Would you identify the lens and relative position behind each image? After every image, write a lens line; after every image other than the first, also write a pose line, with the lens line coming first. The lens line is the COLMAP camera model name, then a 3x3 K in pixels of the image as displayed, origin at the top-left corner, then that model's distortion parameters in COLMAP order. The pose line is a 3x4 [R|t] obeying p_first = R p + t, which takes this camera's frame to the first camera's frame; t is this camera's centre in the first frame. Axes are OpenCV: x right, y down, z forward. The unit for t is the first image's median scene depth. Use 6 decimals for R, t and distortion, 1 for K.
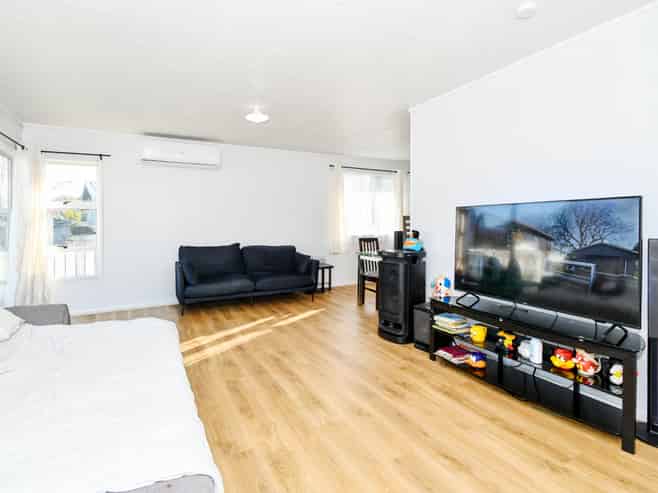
lens RADIAL K [[337.5, 0, 327.7], [0, 337.5, 260.3], [0, 0, 1]] dist [0.001103, 0.000054]
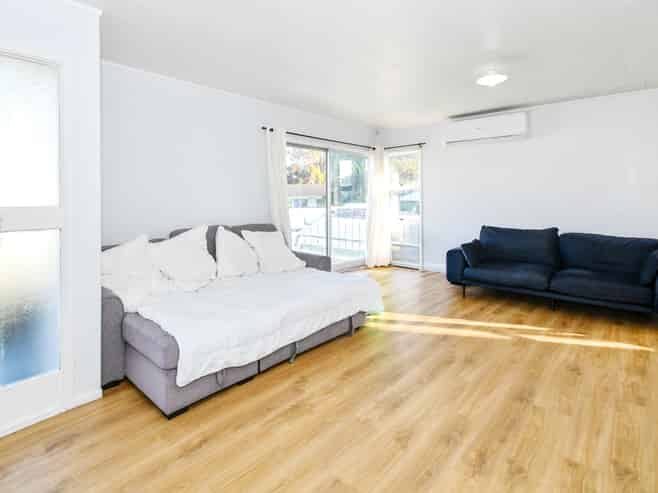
lens RADIAL K [[366.9, 0, 329.0], [0, 366.9, 246.5], [0, 0, 1]] dist [0.000877, 0.000151]
pose [[0.341631, 0.134836, -0.930111, 0.583844], [-0.101516, 0.989159, 0.106109, -0.074131], [0.934335, 0.058171, 0.351616, 0.337541]]
